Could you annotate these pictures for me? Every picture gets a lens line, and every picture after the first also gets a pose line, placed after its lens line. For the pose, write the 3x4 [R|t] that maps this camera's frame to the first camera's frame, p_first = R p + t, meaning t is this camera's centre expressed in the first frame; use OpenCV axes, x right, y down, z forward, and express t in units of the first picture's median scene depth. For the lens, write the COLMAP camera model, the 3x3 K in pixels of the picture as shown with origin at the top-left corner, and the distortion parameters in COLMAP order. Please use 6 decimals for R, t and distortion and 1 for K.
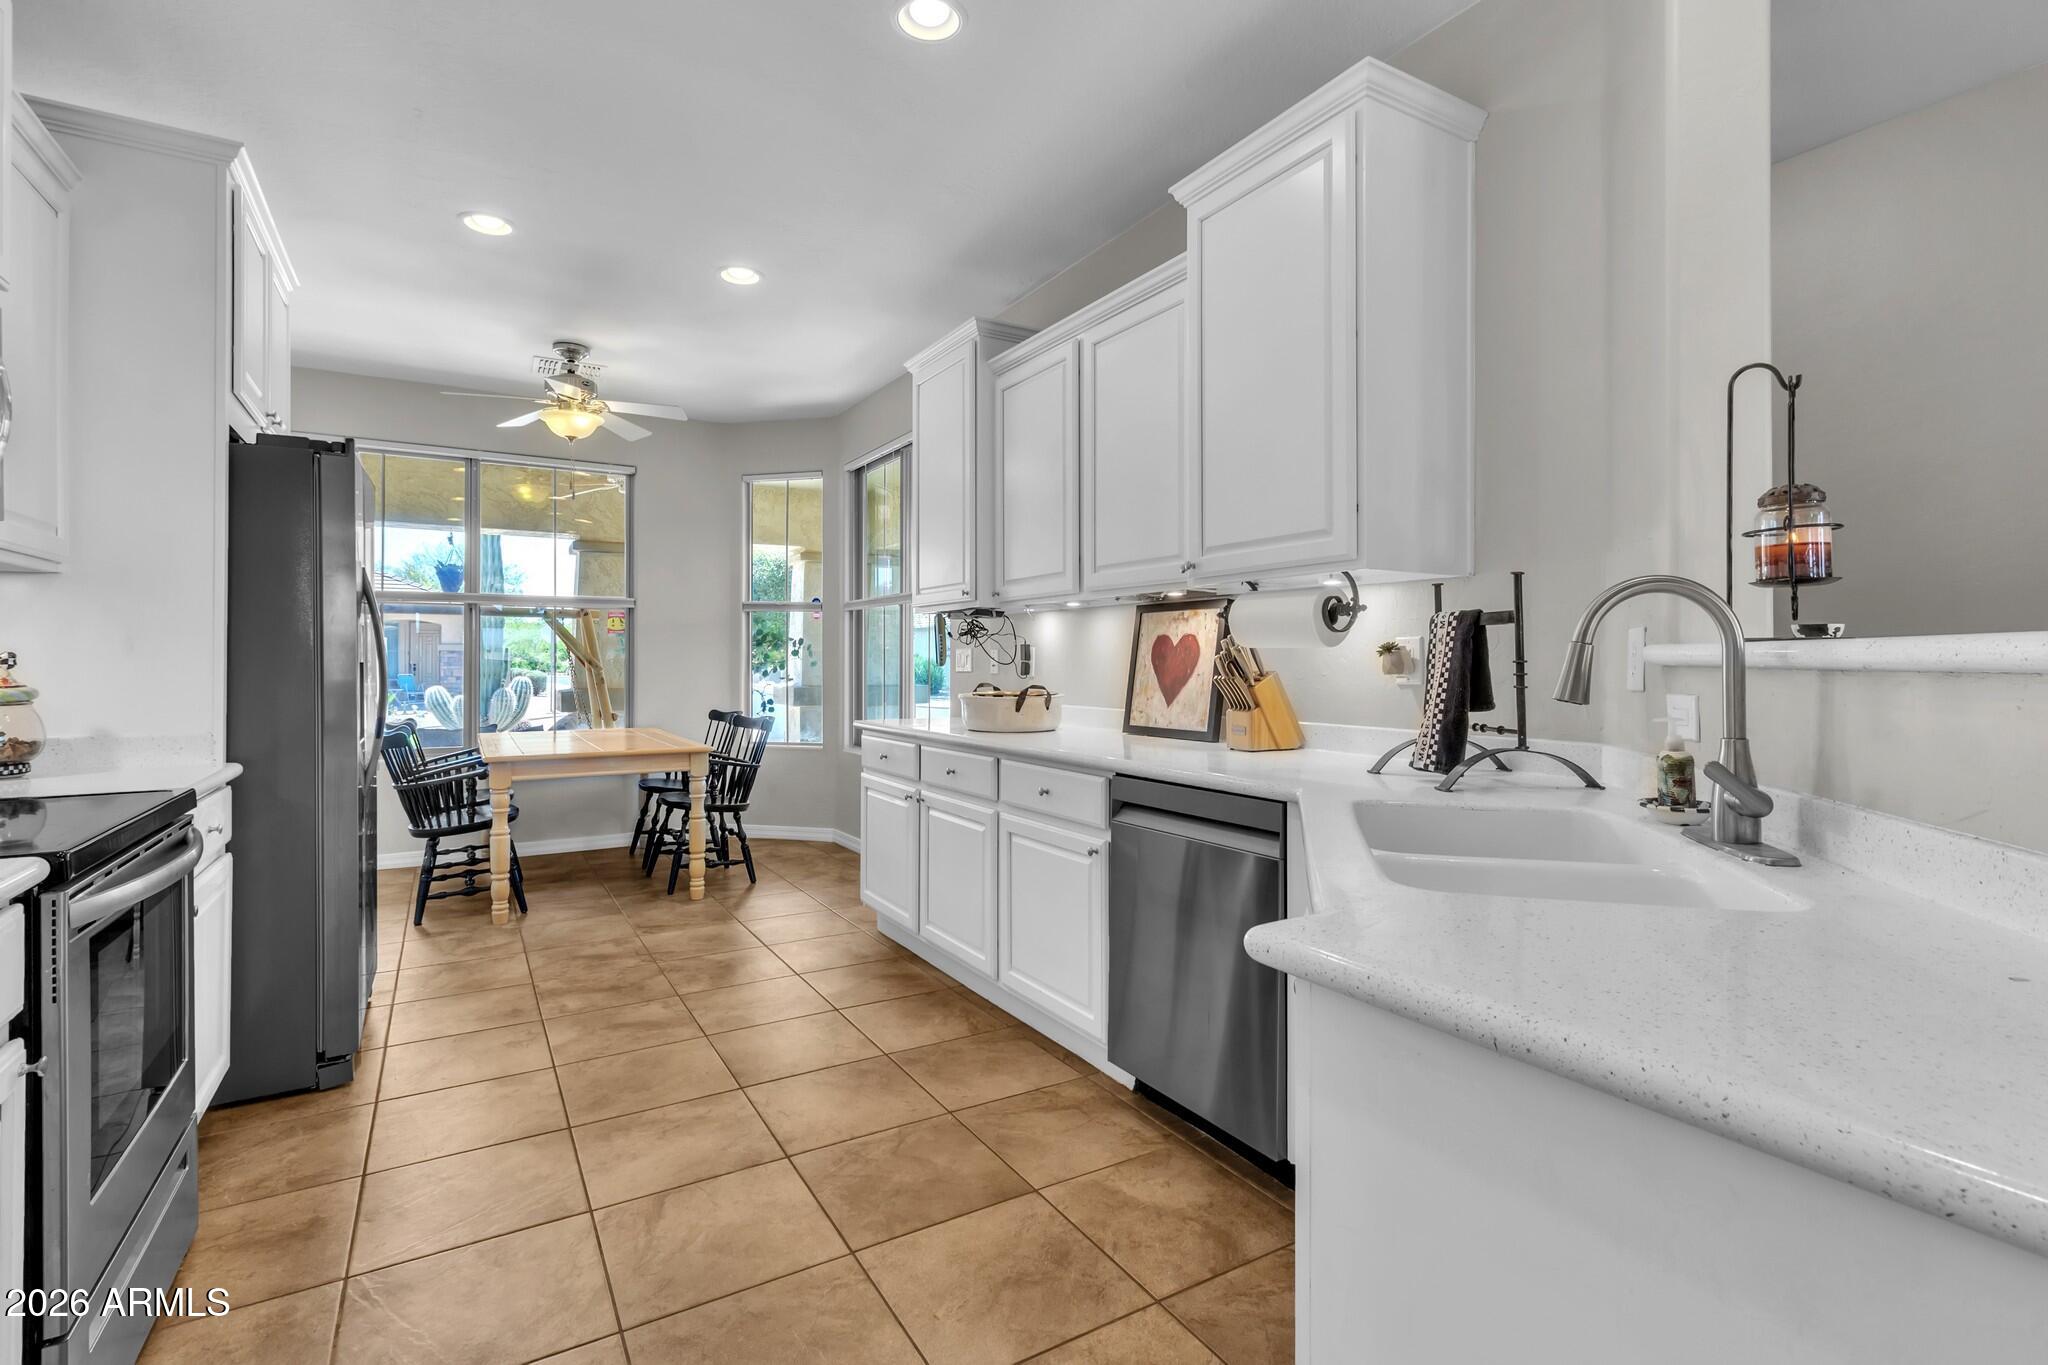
lens RADIAL K [[957.8, 0, 1028.1], [0, 957.8, 655.5], [0, 0, 1]] dist [0.005808, -0.000014]
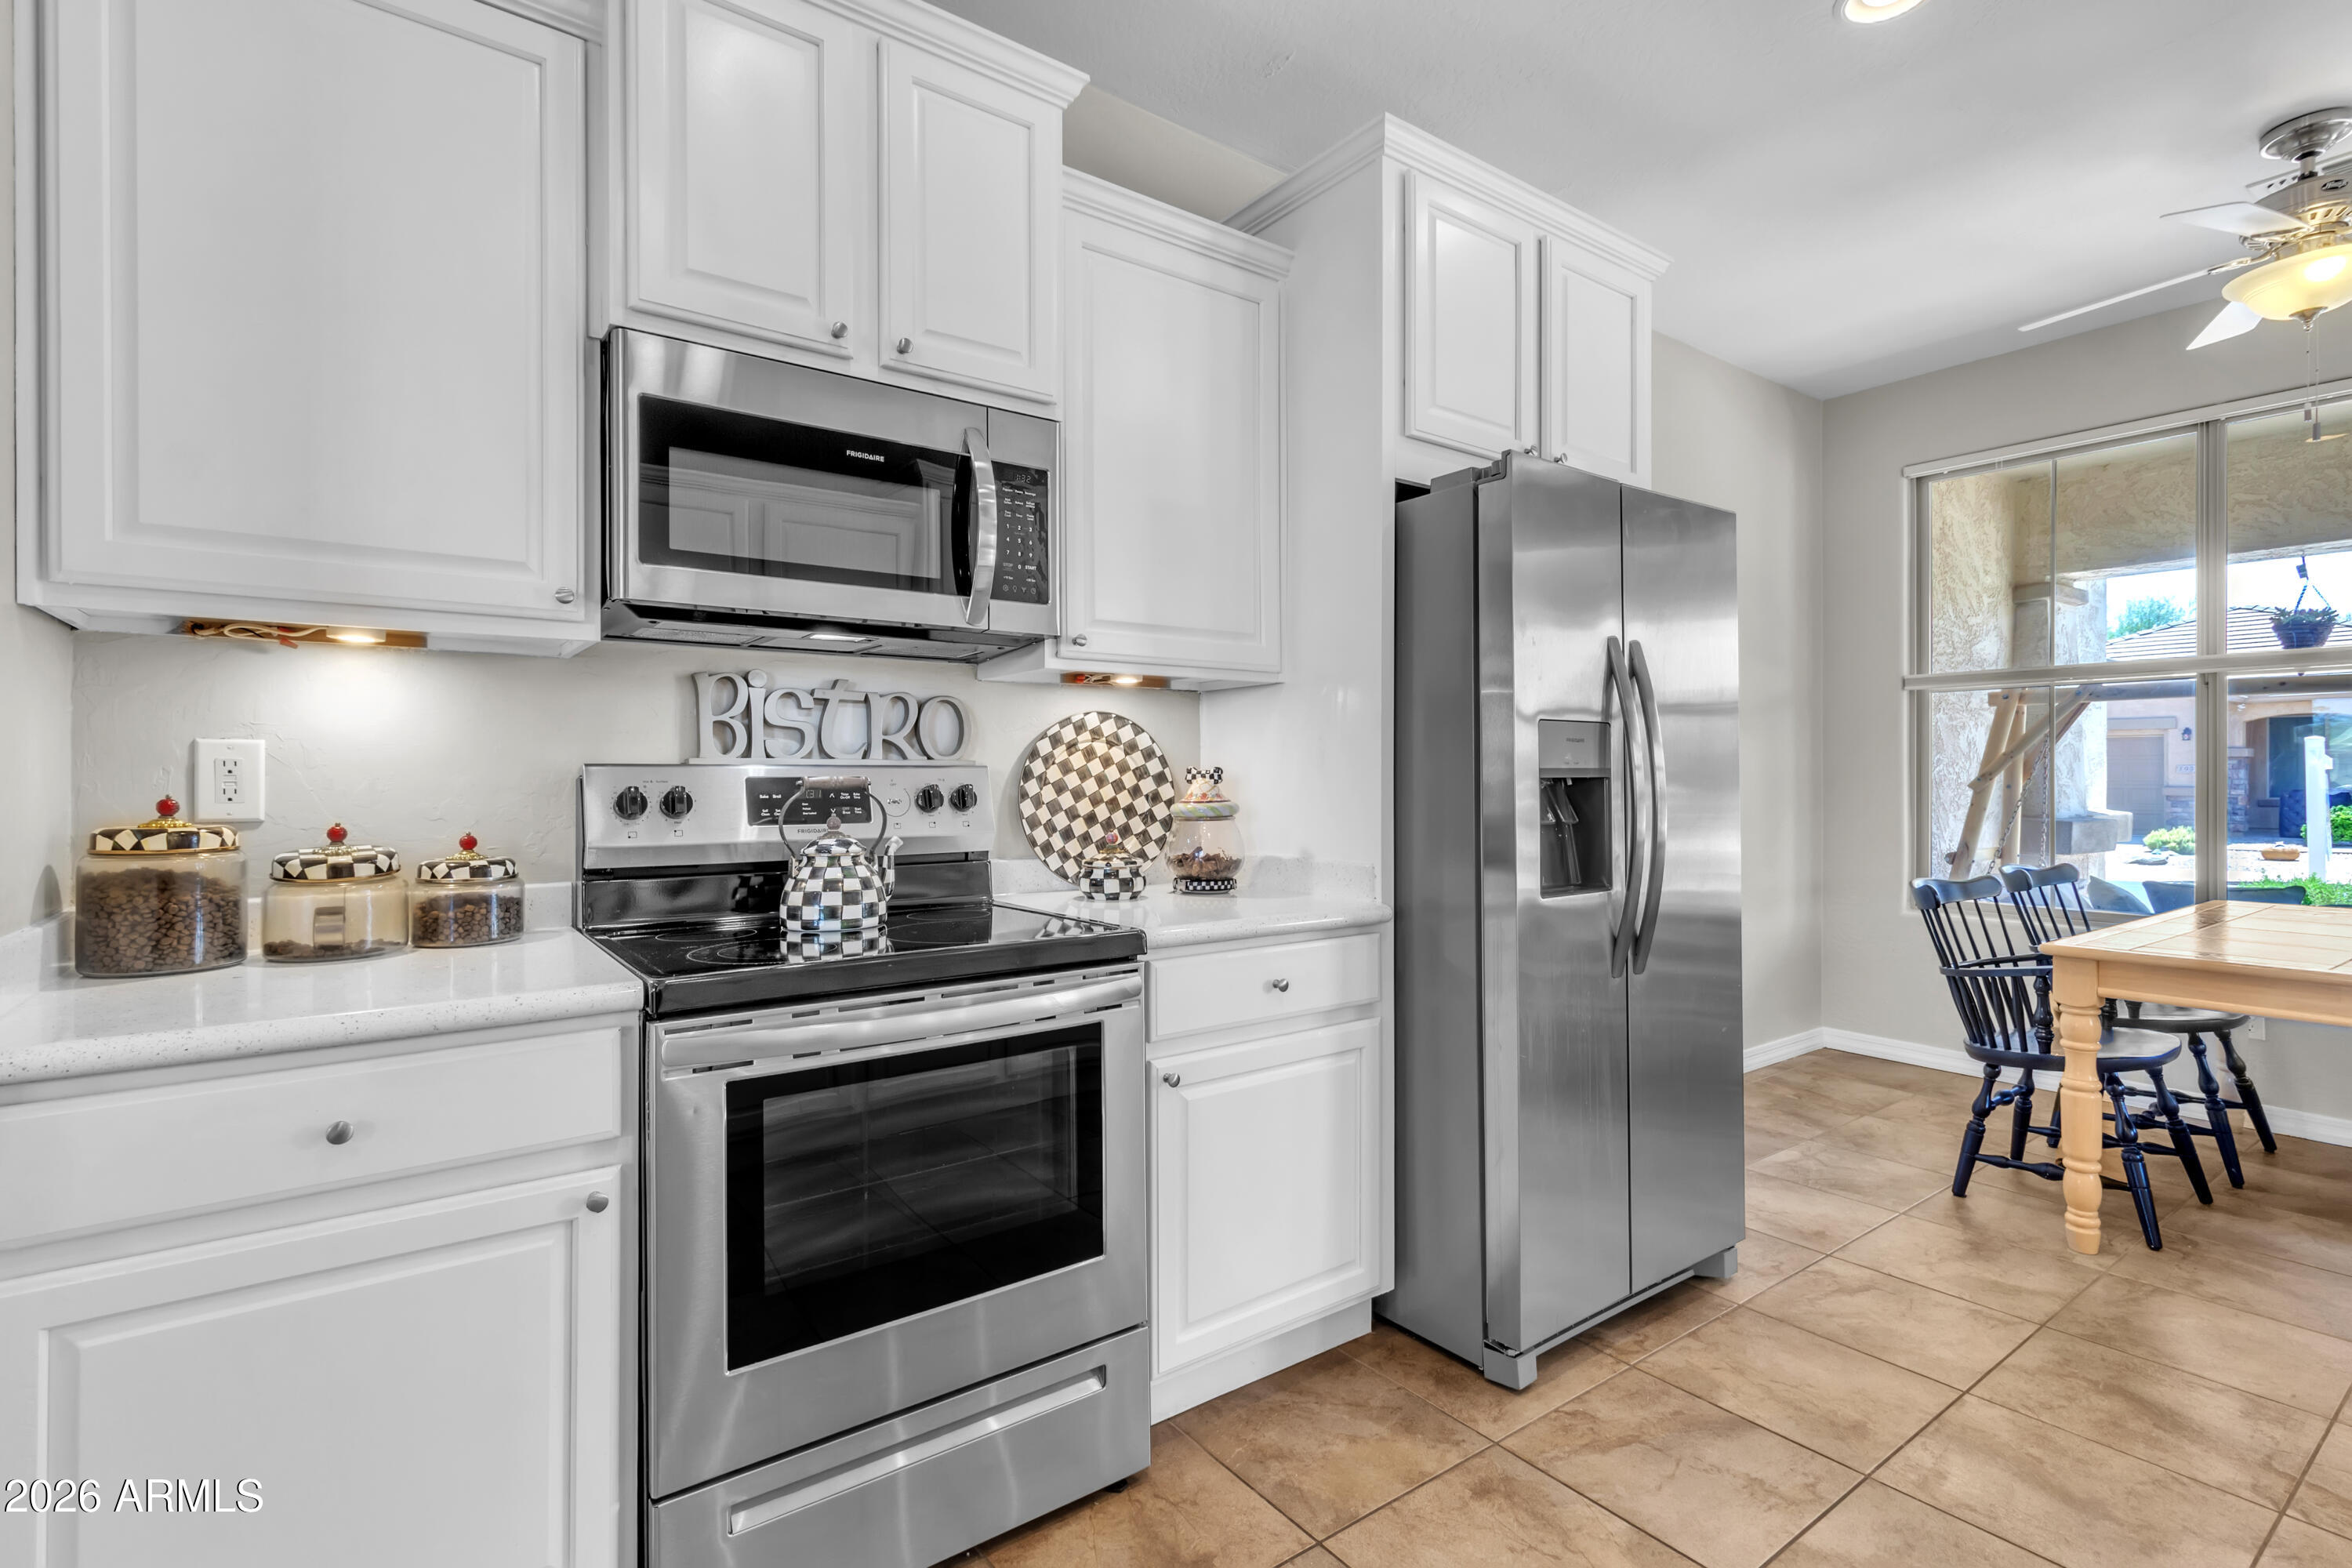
lens RADIAL K [[1100.0, 0, 1174.8], [0, 1100.0, 778.3], [0, 0, 1]] dist [0.005808, -0.000014]
pose [[0.093052, 0.002447, -0.995658, 0.029687], [0.007659, 0.999966, 0.003173, 0.002200], [0.995632, -0.007921, 0.093030, 0.388925]]
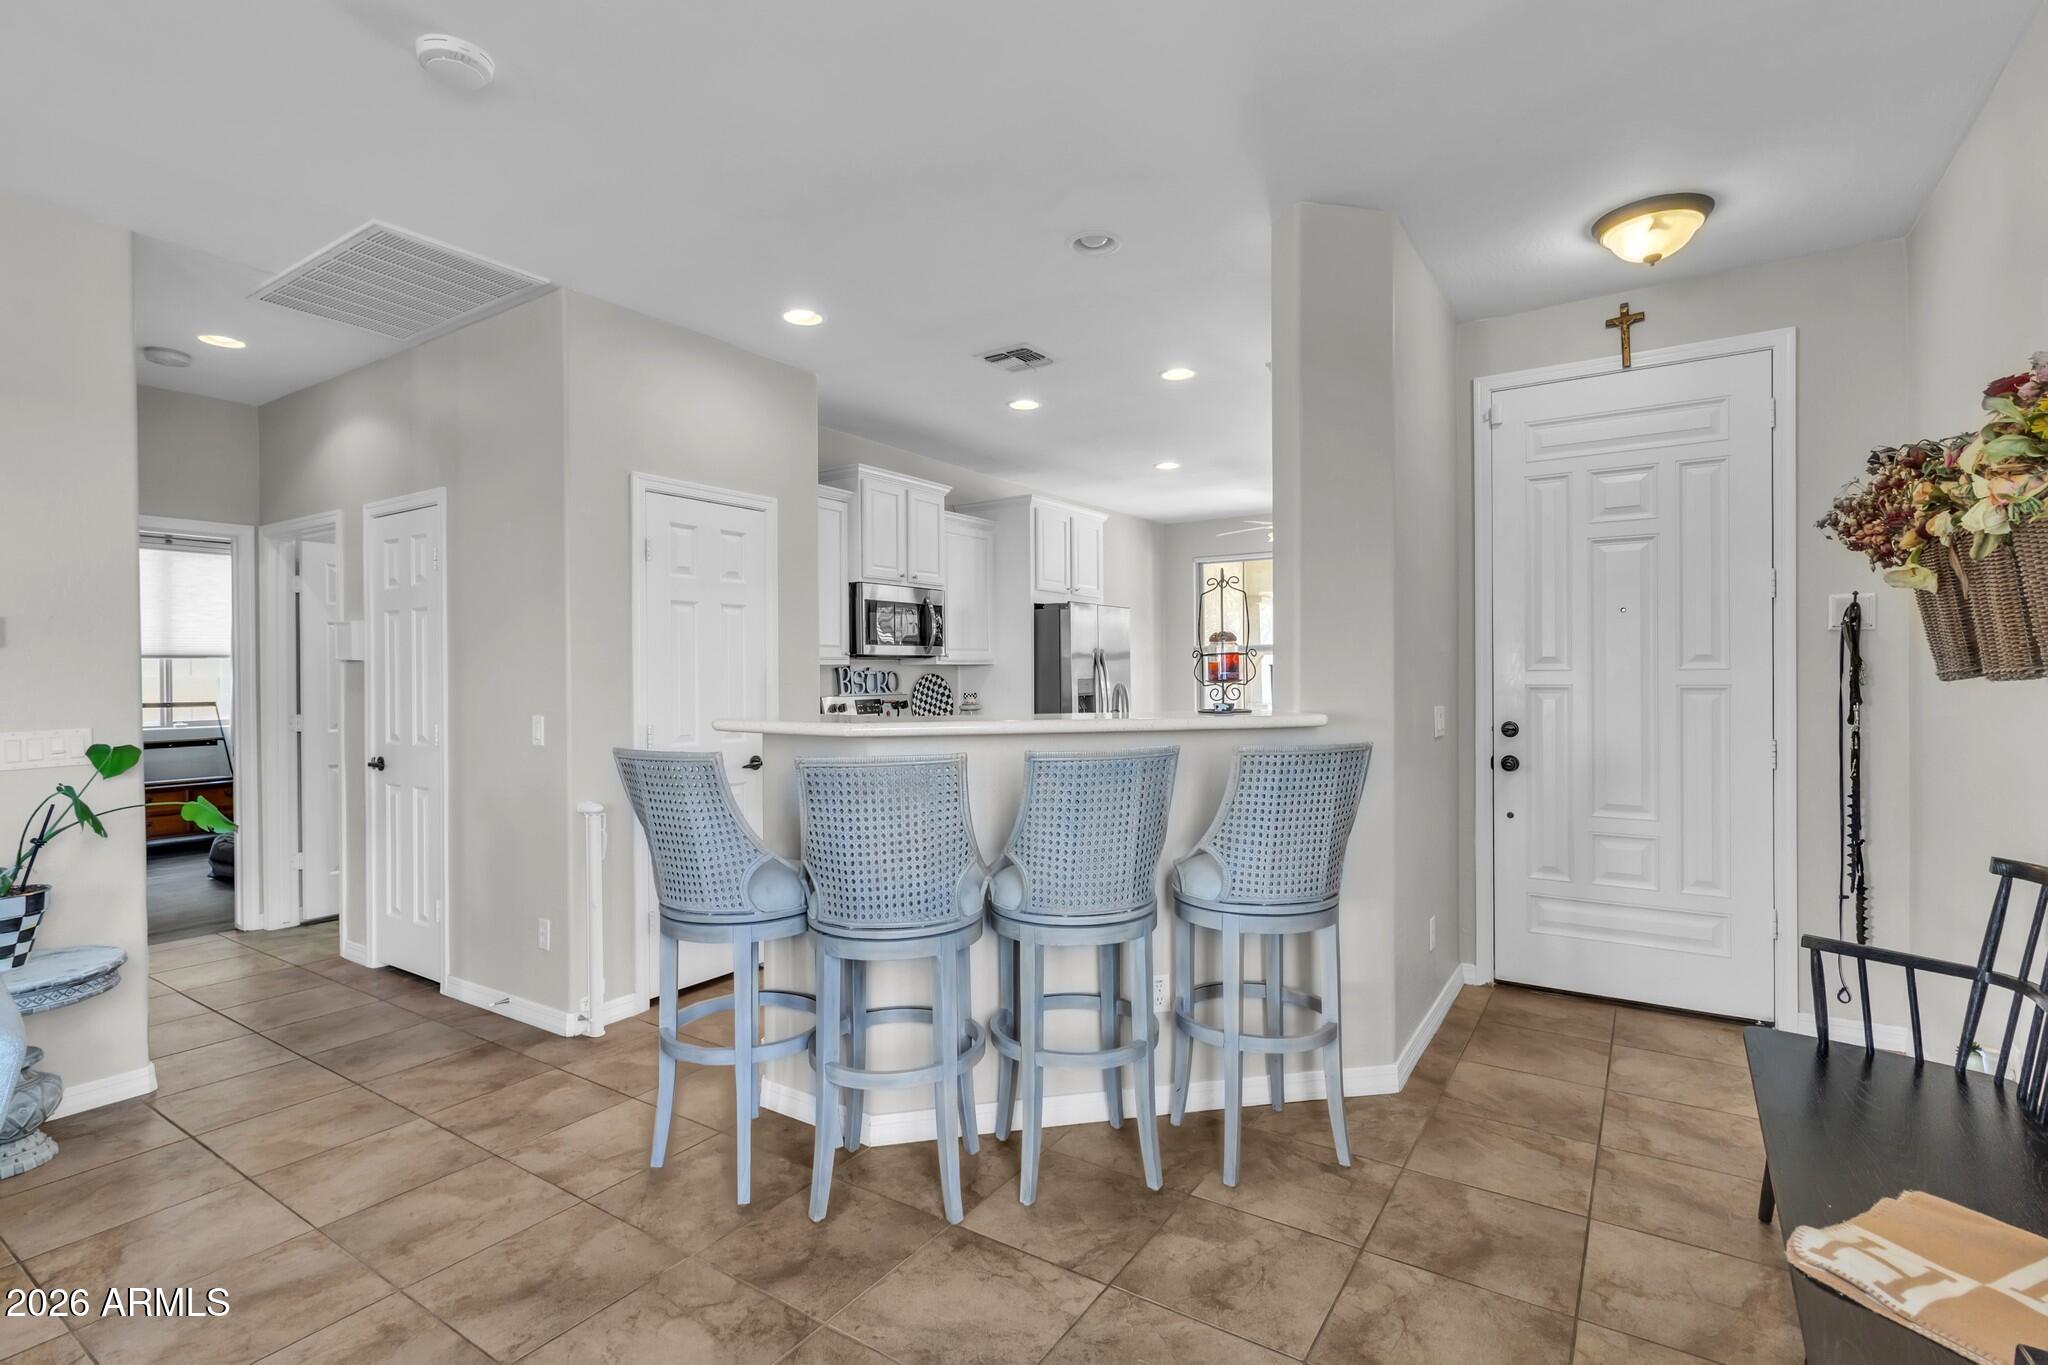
lens RADIAL K [[957.8, 0, 1011.3], [0, 957.8, 673.7], [0, 0, 1]] dist [0.005808, -0.000014]
pose [[0.420856, 0.000013, -0.907127, 0.774787], [0.011576, 0.999919, 0.005385, -0.035319], [0.907054, -0.012767, 0.420822, -0.069910]]
